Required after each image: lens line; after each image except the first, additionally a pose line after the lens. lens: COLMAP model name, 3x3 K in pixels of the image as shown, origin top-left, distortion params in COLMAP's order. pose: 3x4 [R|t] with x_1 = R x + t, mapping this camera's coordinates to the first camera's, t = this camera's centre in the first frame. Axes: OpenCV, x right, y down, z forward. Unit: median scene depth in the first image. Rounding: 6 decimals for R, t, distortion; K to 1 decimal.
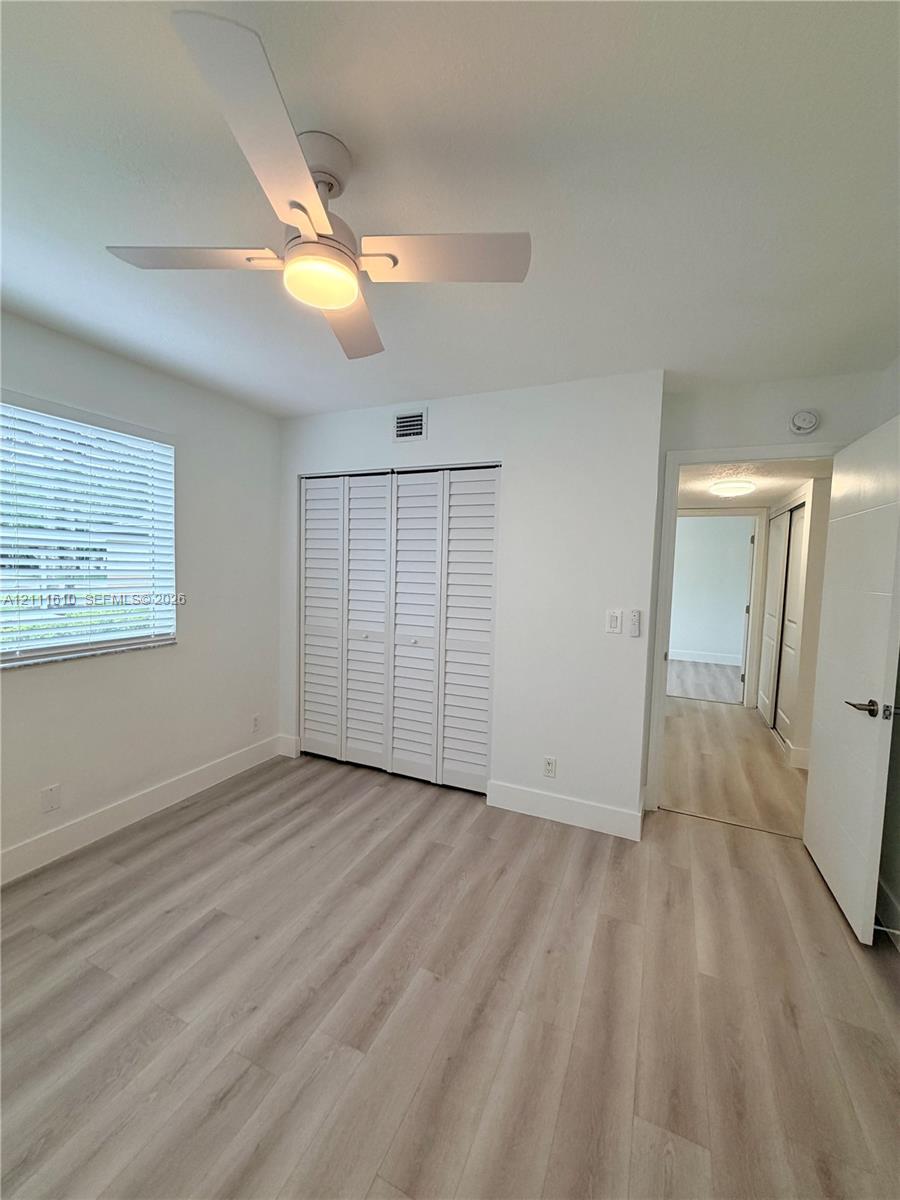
lens RADIAL K [[478.6, 0, 451.7], [0, 478.6, 595.3], [0, 0, 1]] dist [-0.000660, -0.000106]
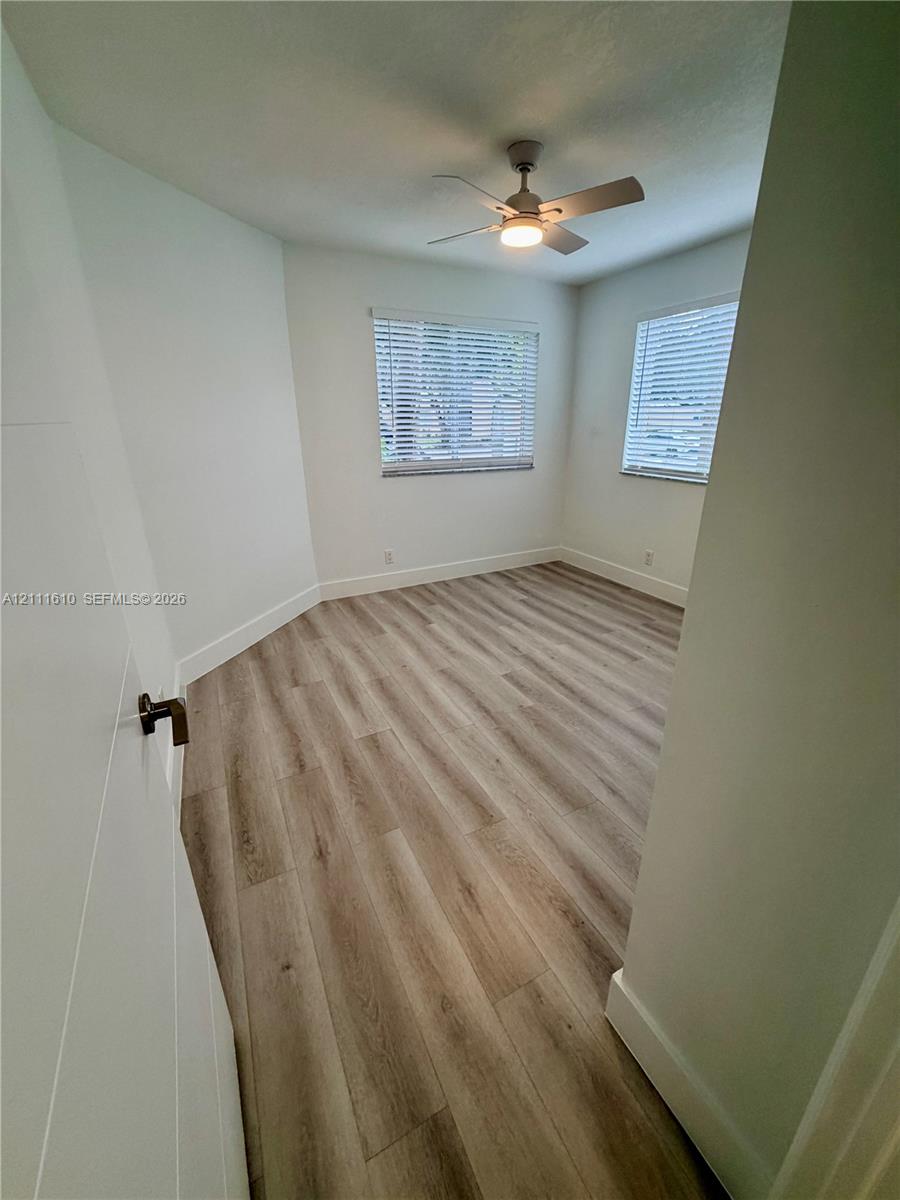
lens RADIAL K [[478.6, 0, 451.7], [0, 478.6, 595.3], [0, 0, 1]] dist [-0.000660, -0.000106]
pose [[-0.624435, 0.243649, -0.742103, 1.036944], [-0.063742, 0.931037, 0.359315, -0.026958], [0.778472, 0.271672, -0.565841, 1.471646]]
